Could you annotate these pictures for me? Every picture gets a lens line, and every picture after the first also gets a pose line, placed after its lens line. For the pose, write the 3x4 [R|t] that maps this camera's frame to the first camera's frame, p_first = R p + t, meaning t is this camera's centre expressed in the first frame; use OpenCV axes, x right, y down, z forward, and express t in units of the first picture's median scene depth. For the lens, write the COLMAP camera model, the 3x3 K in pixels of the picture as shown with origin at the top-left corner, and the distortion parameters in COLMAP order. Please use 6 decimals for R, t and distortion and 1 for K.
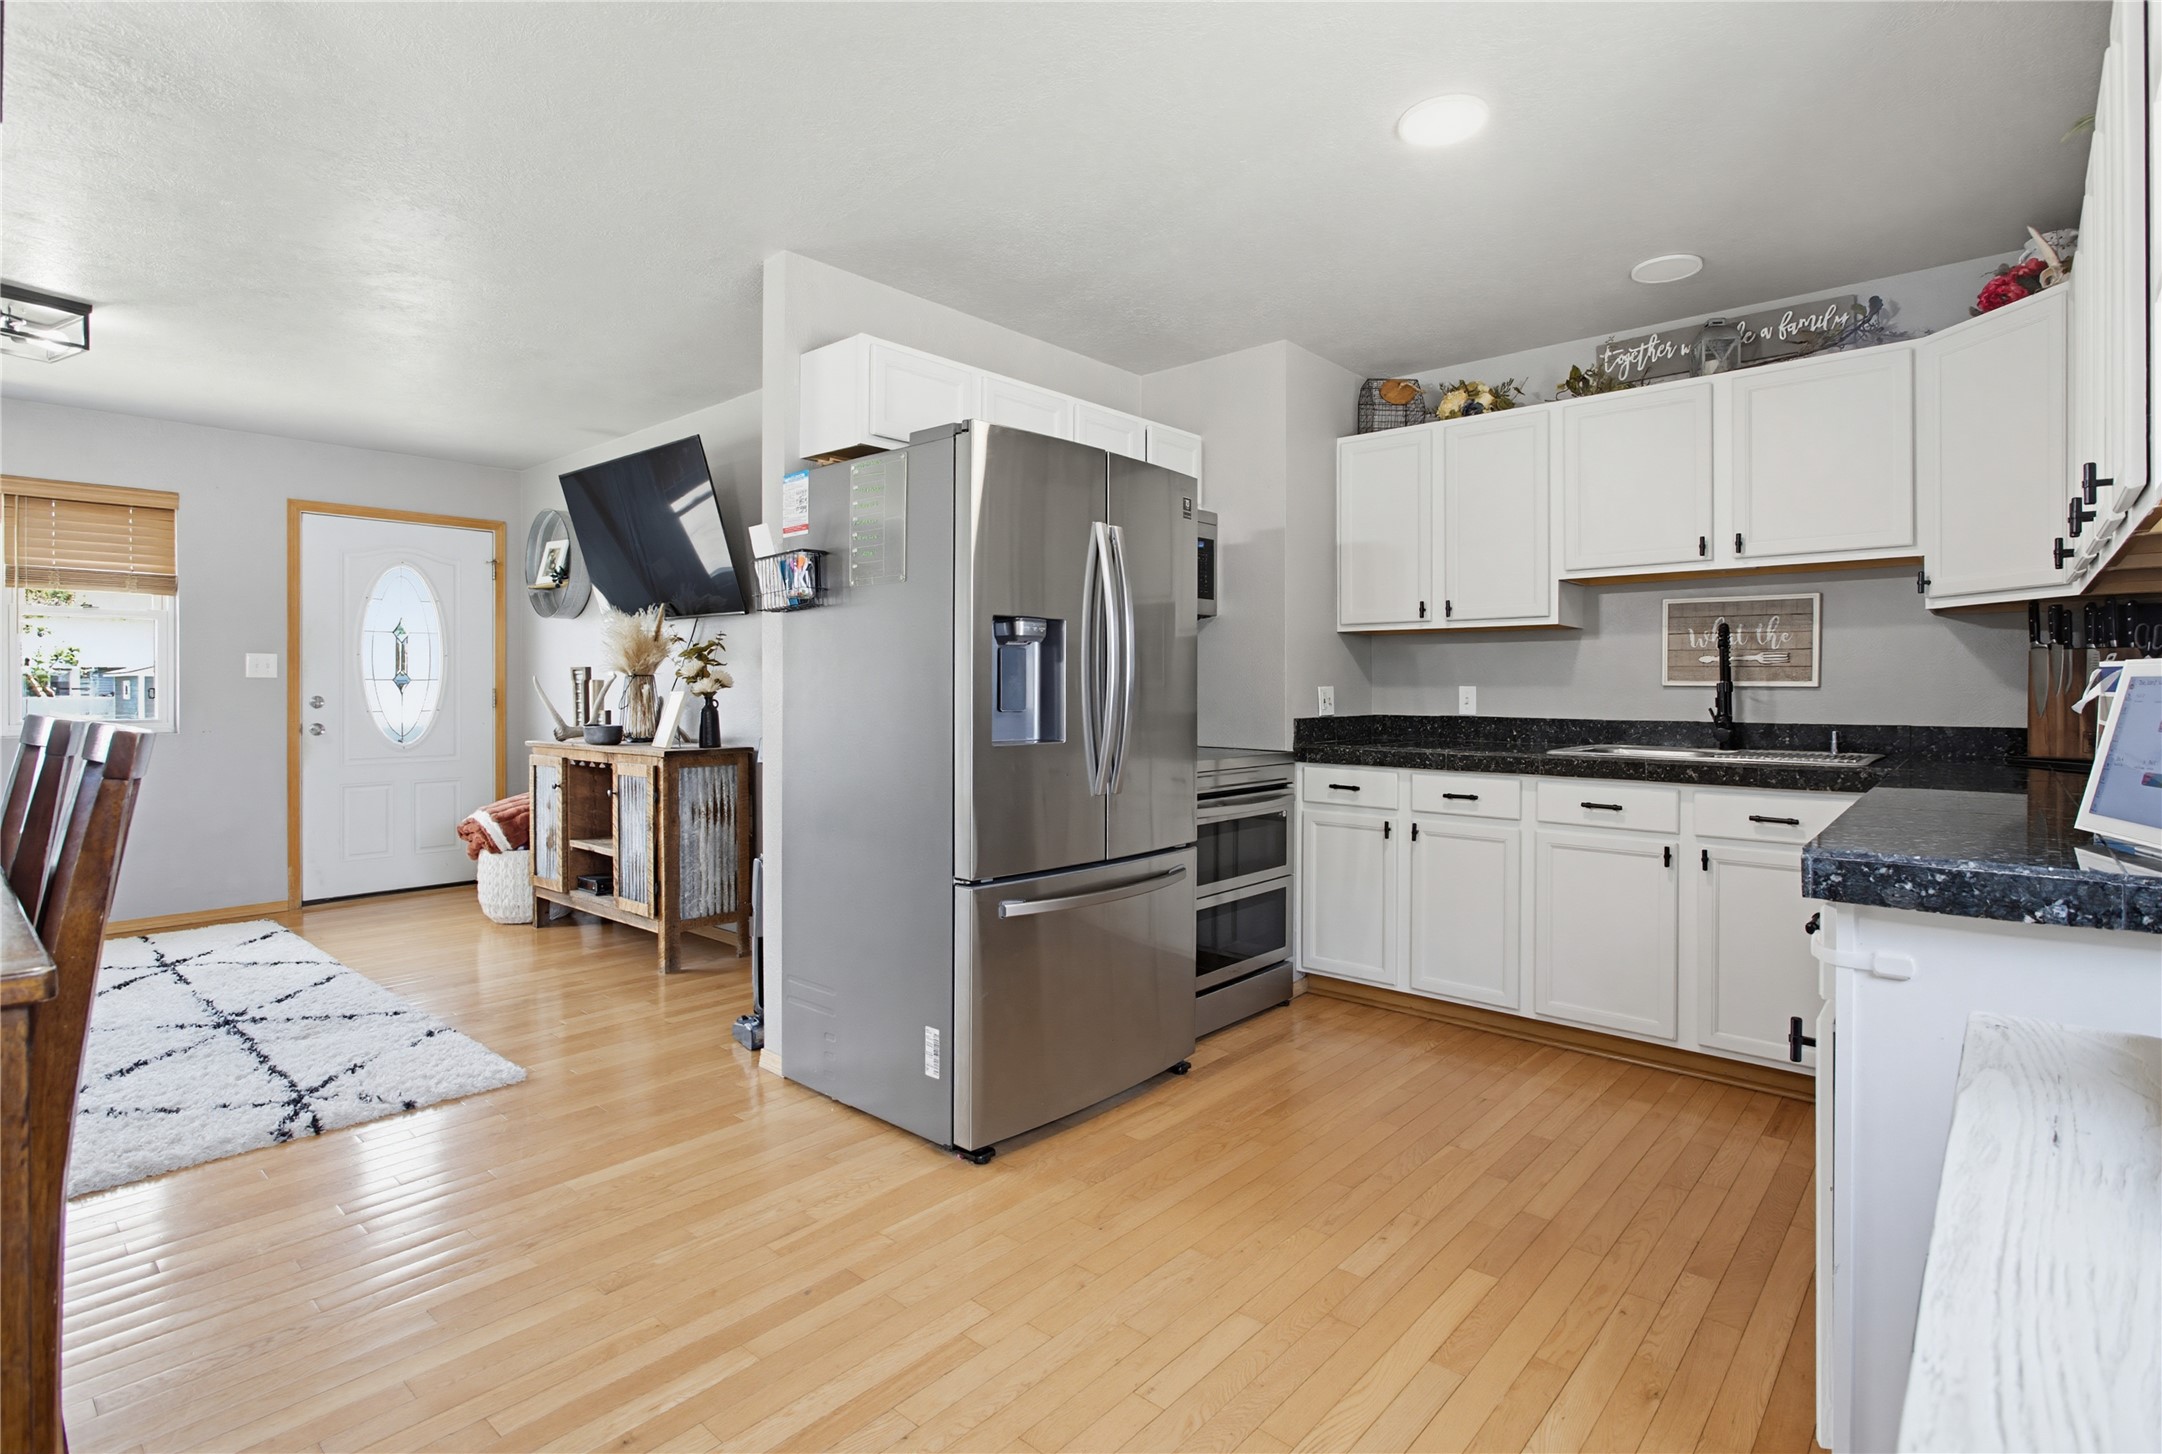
lens RADIAL K [[1056.5, 0, 1101.6], [0, 1056.5, 695.3], [0, 0, 1]] dist [-0.010148, 0.002803]
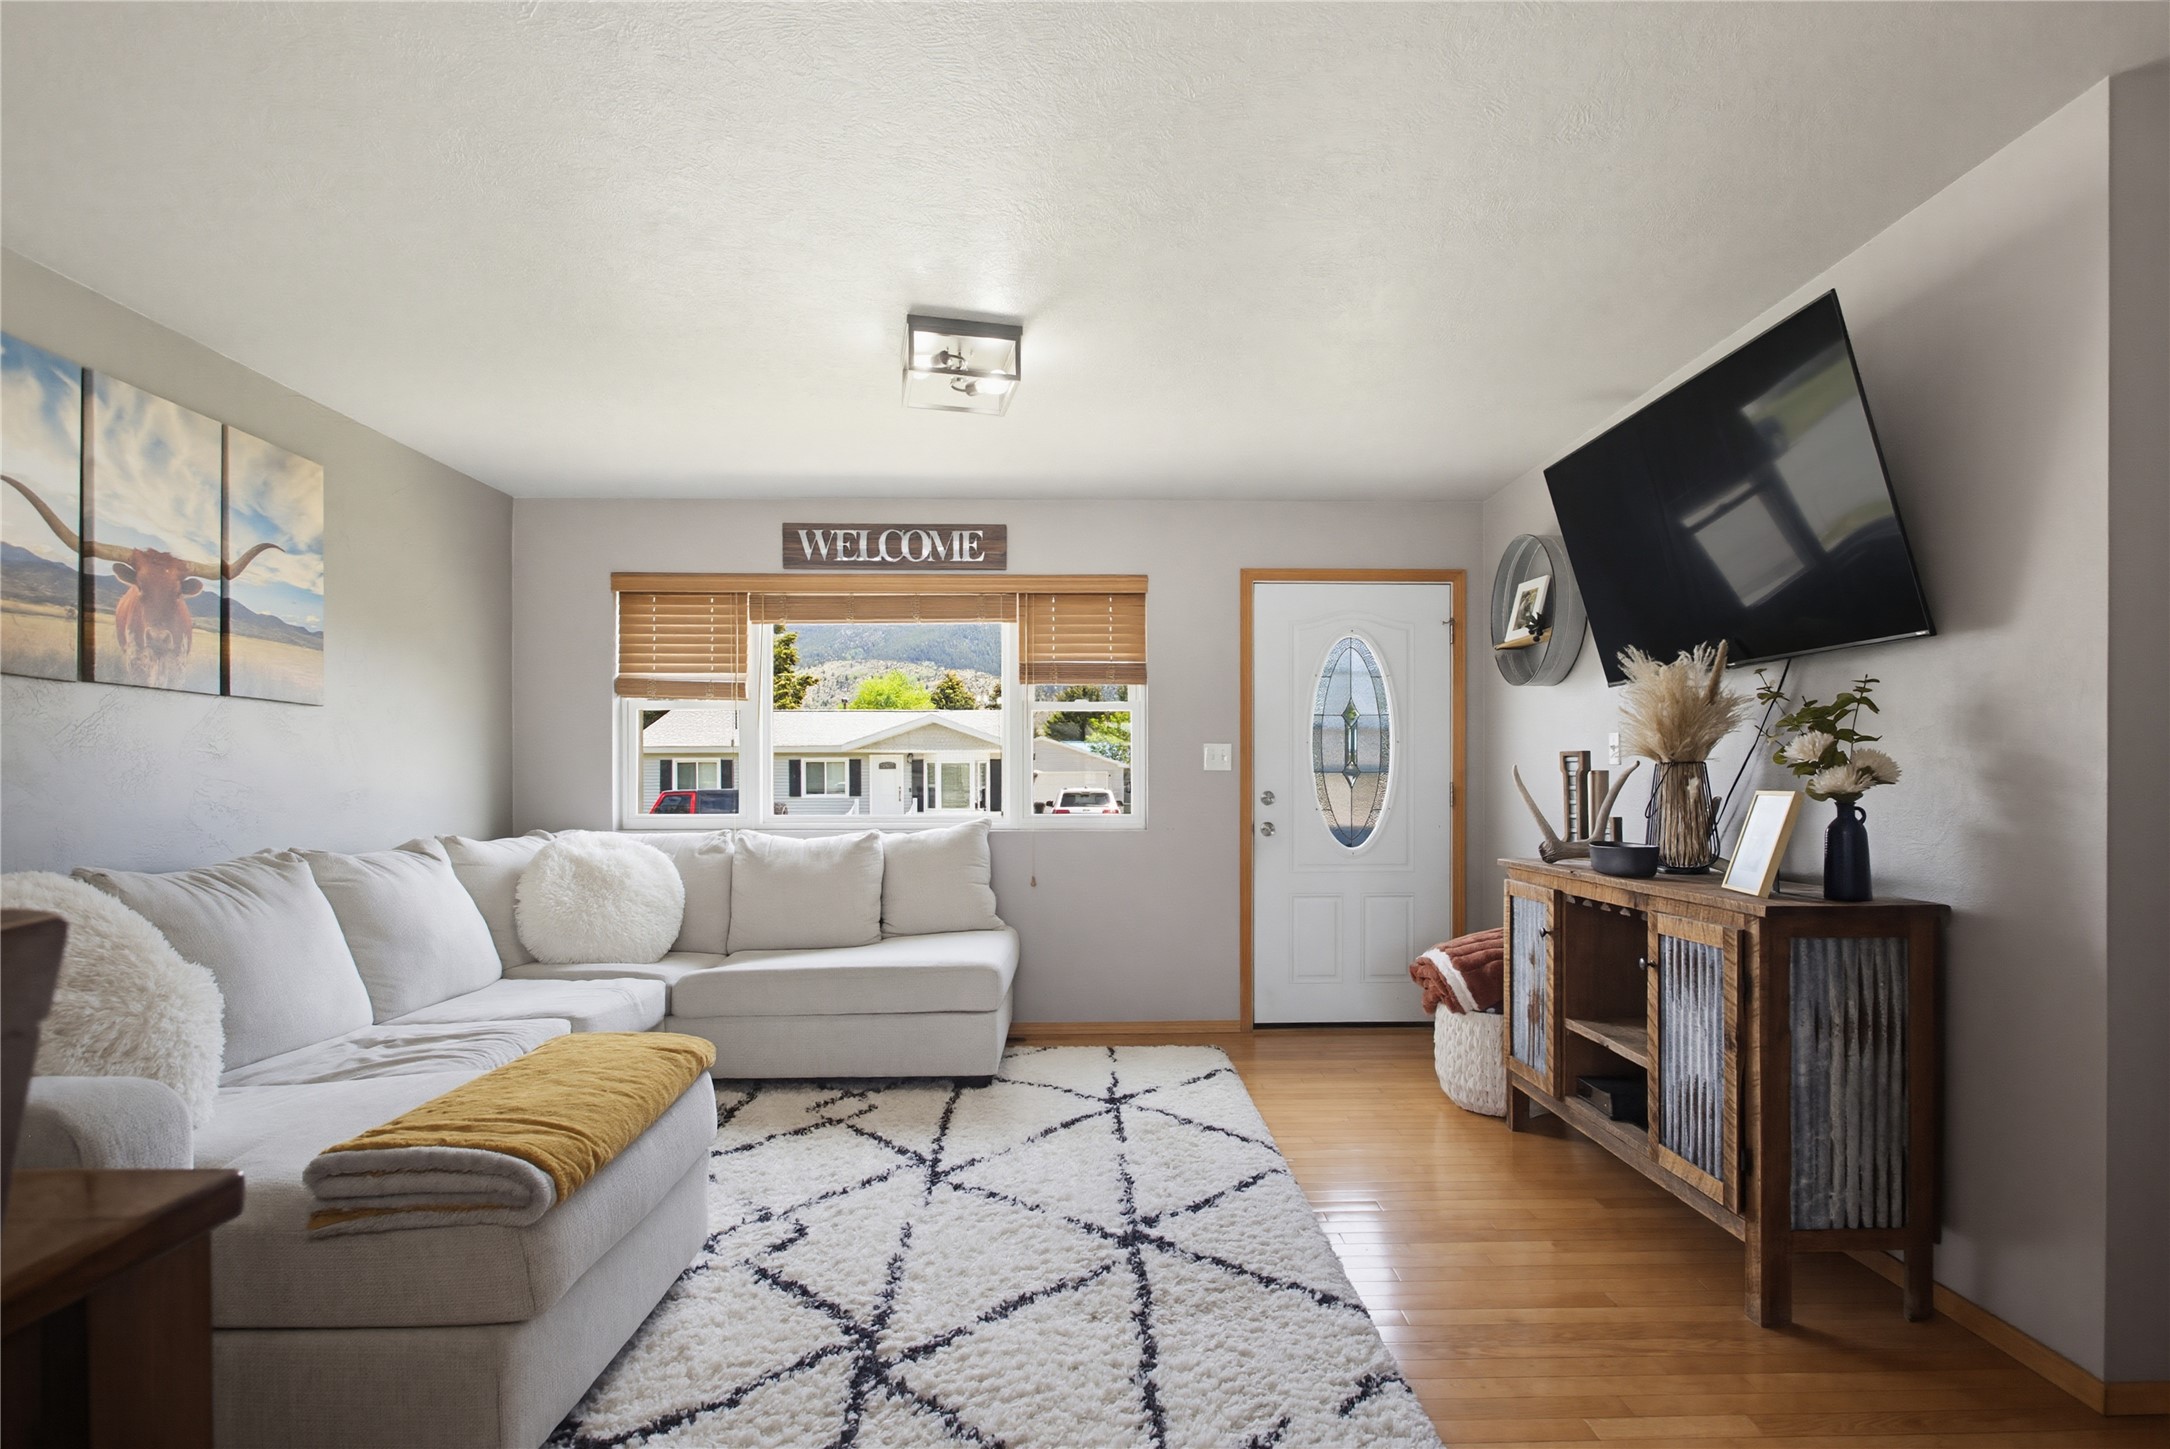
lens RADIAL K [[1060.4, 0, 1105.2], [0, 1060.4, 780.1], [0, 0, 1]] dist [-0.010148, 0.002803]
pose [[0.676965, 0.000339, -0.736015, -0.306509], [-0.003965, 0.999987, -0.003186, -0.007799], [0.736005, 0.005075, 0.676957, 0.493741]]
